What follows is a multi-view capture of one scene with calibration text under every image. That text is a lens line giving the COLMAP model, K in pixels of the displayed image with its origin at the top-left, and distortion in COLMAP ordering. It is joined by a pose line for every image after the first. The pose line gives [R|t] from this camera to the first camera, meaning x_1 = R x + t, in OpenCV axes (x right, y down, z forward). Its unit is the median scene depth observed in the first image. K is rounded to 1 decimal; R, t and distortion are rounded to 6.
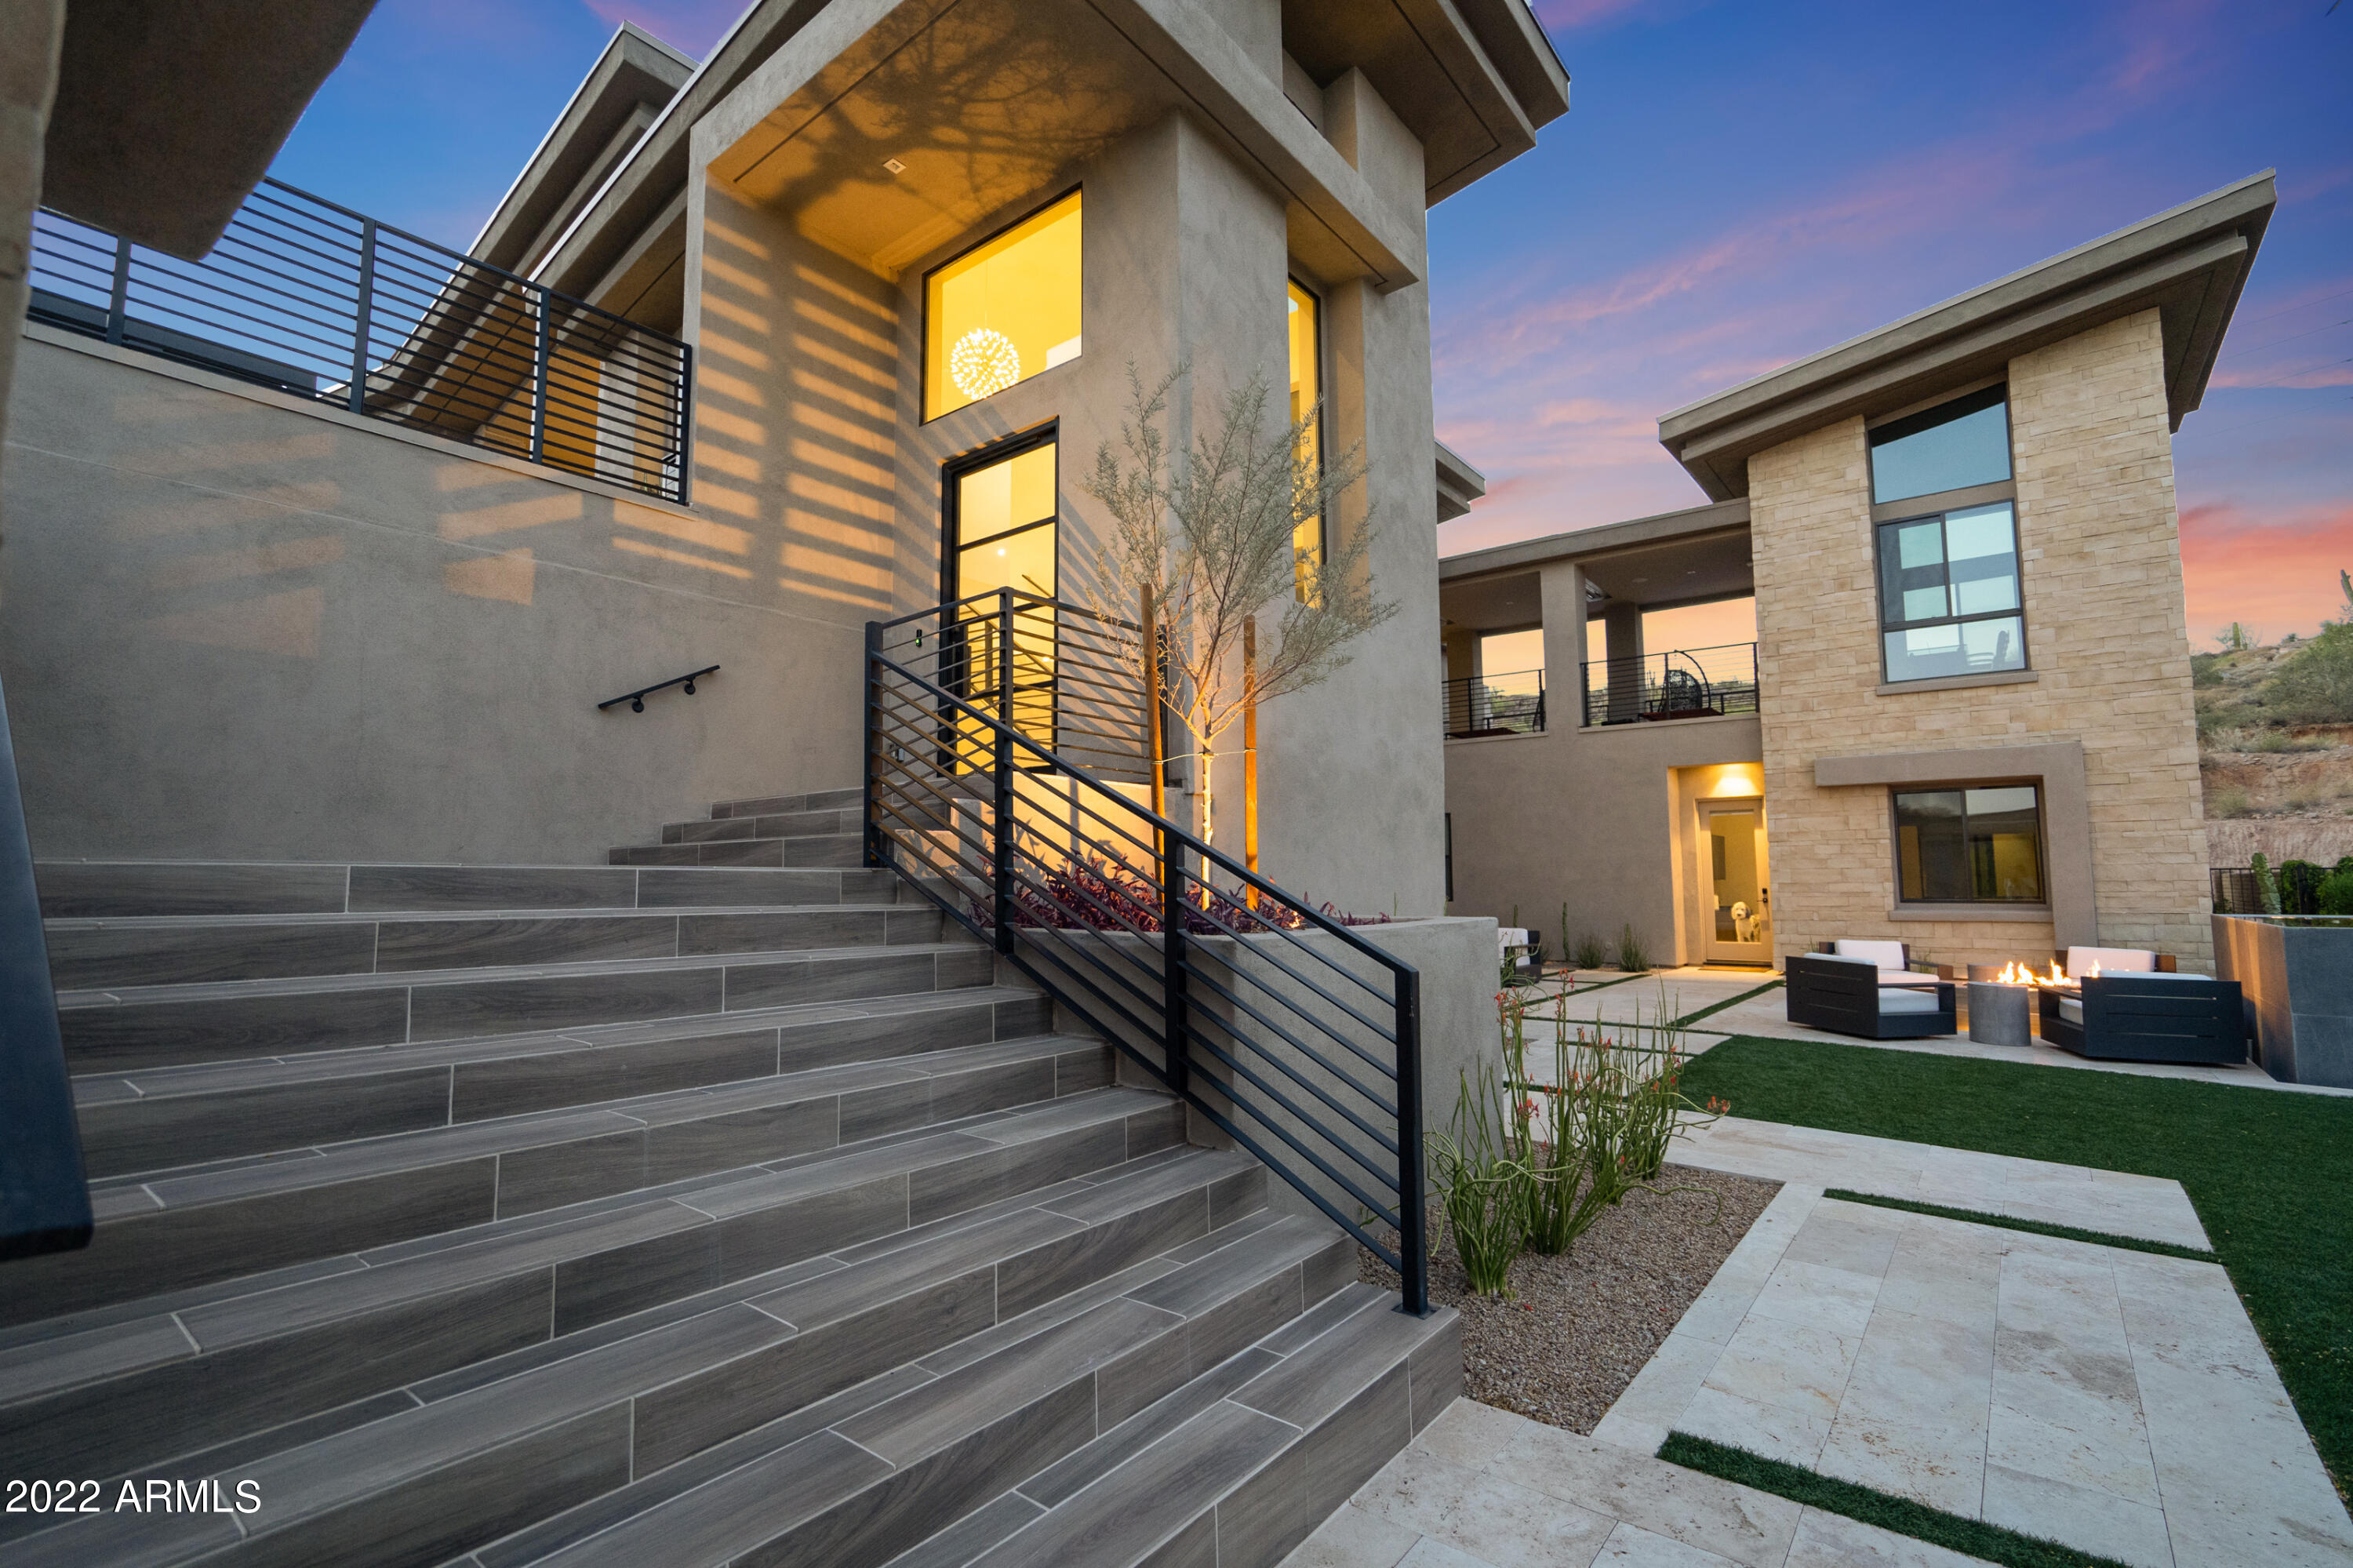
lens RADIAL K [[1067.1, 0, 1176.6], [0, 1067.1, 780.6], [0, 0, 1]] dist [-0.000076, 0.000403]
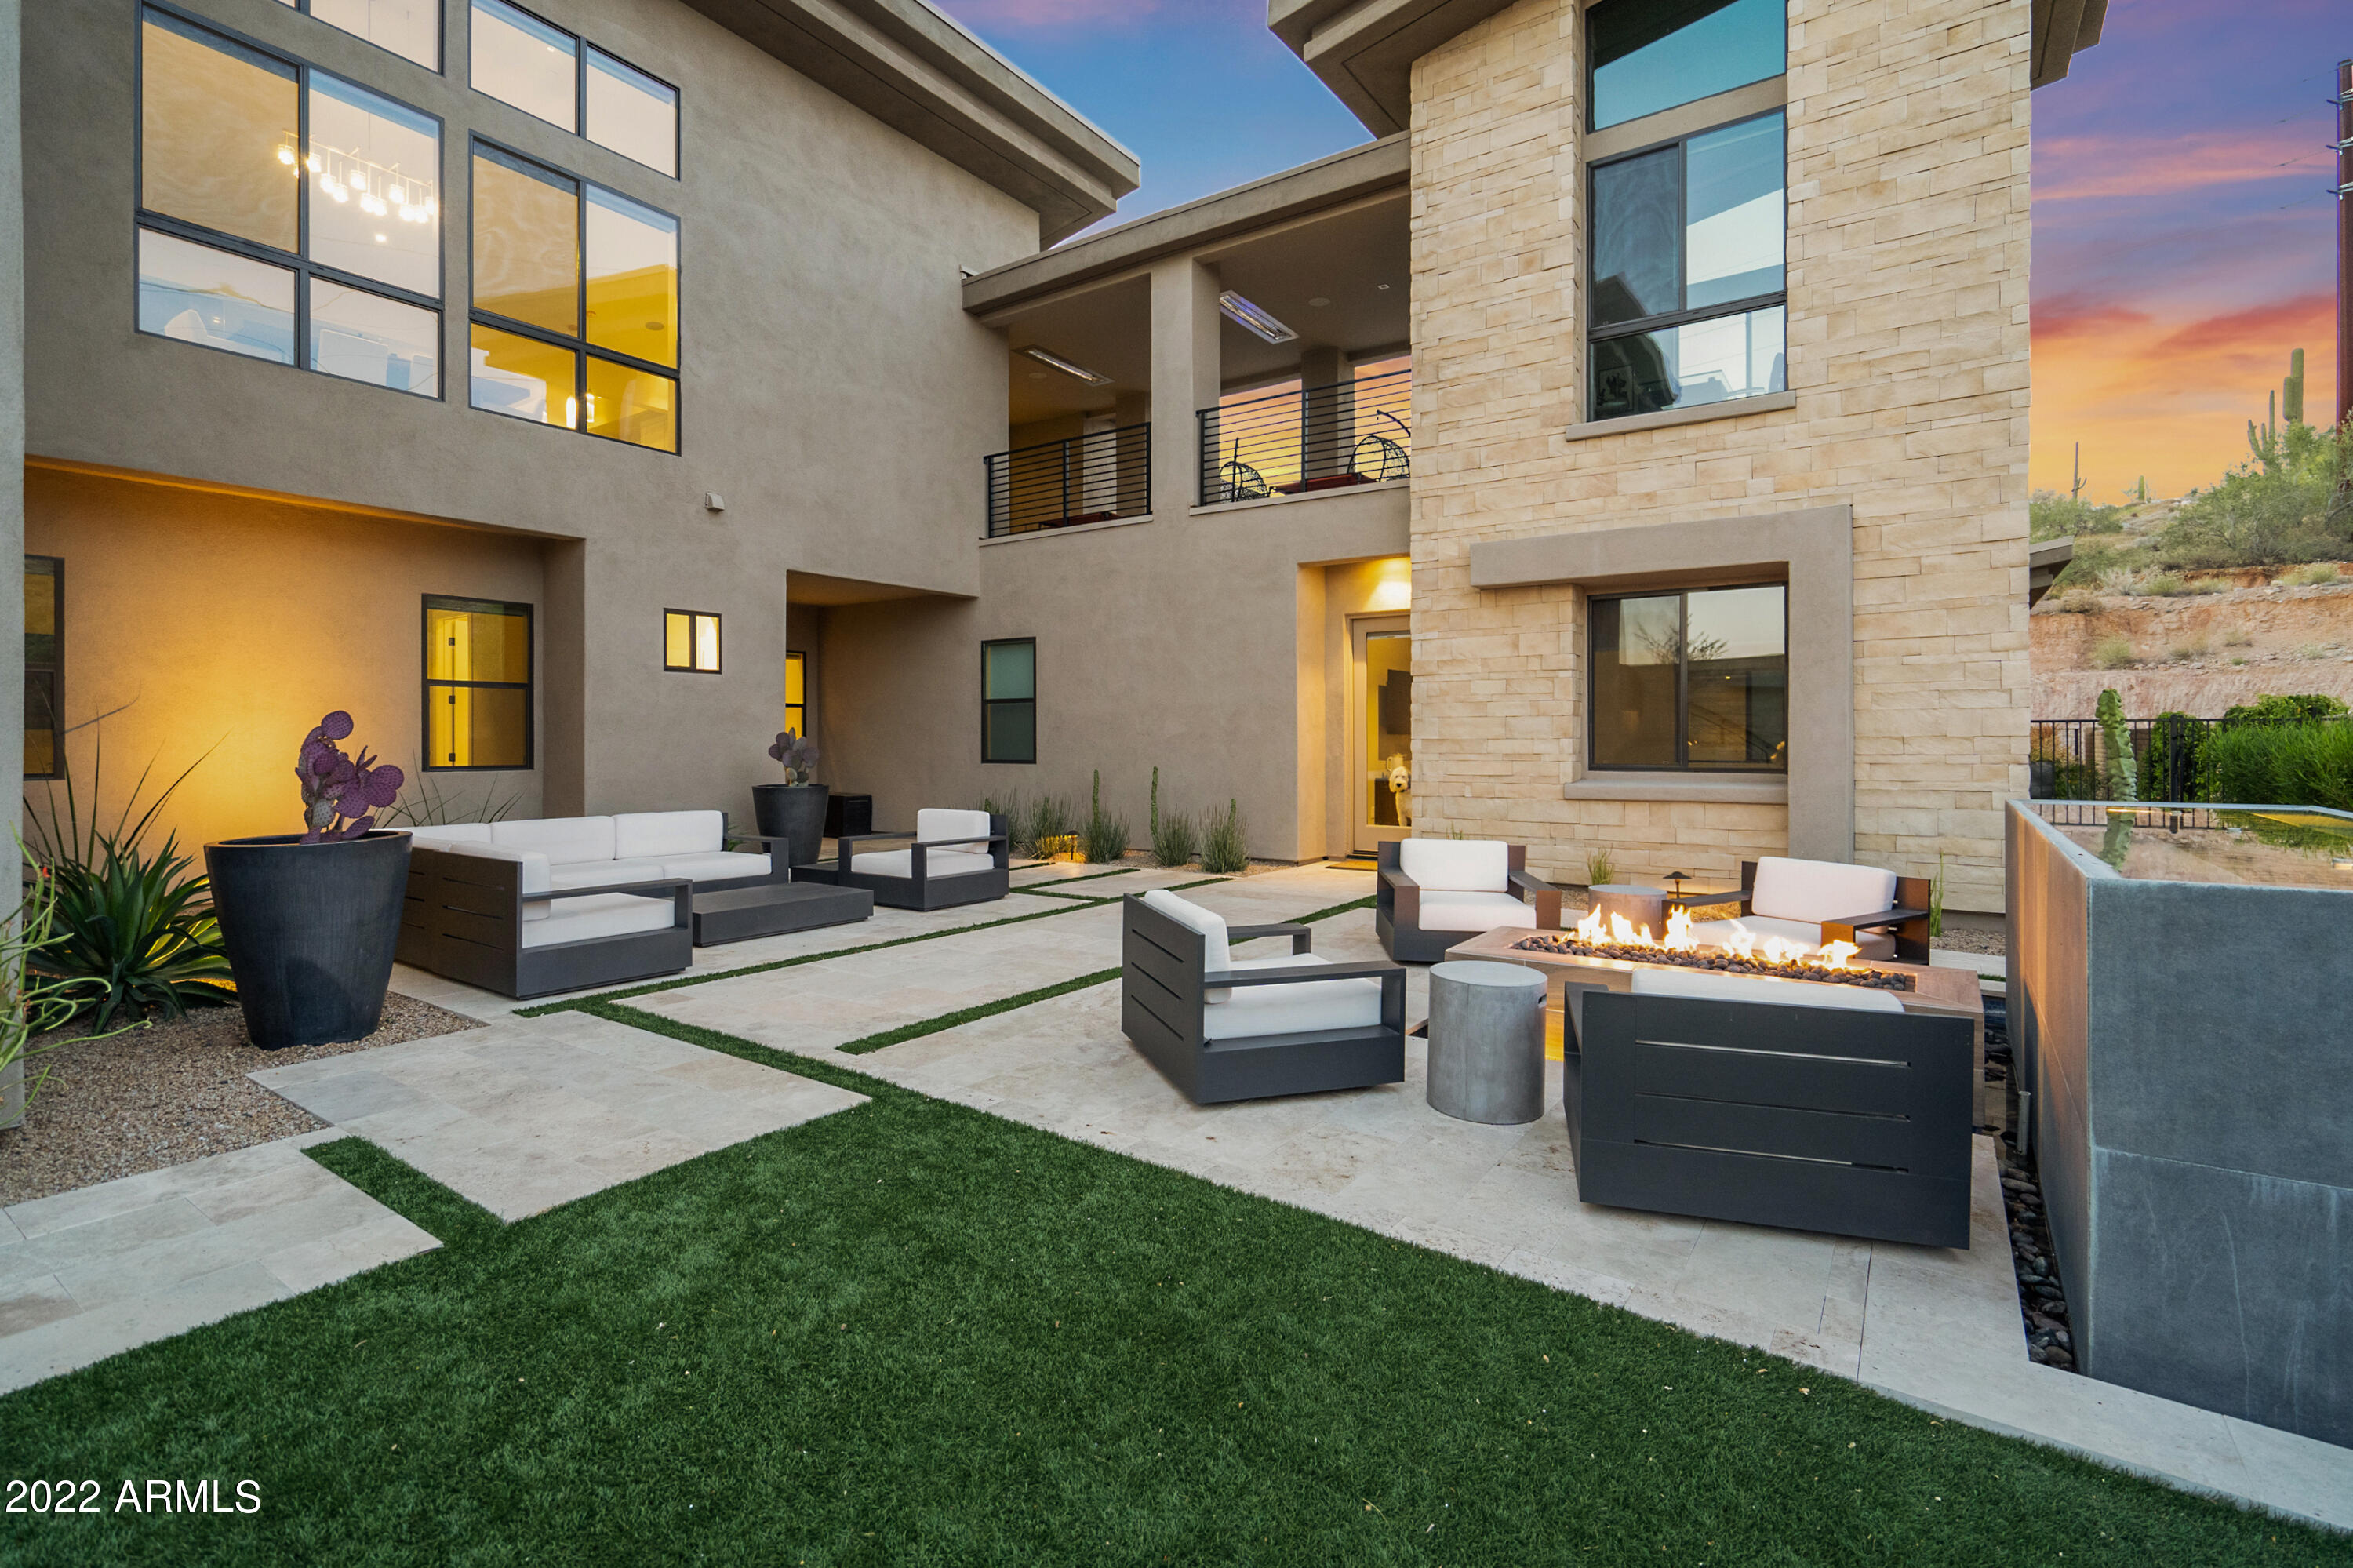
lens RADIAL K [[1093.1, 0, 1182.6], [0, 1093.1, 732.6], [0, 0, 1]] dist [-0.000139, 0.002091]
pose [[0.997558, 0.003230, 0.069770, 0.383080], [-0.009518, 0.995897, 0.089990, 0.034560], [-0.069193, -0.090434, 0.993496, 0.359983]]
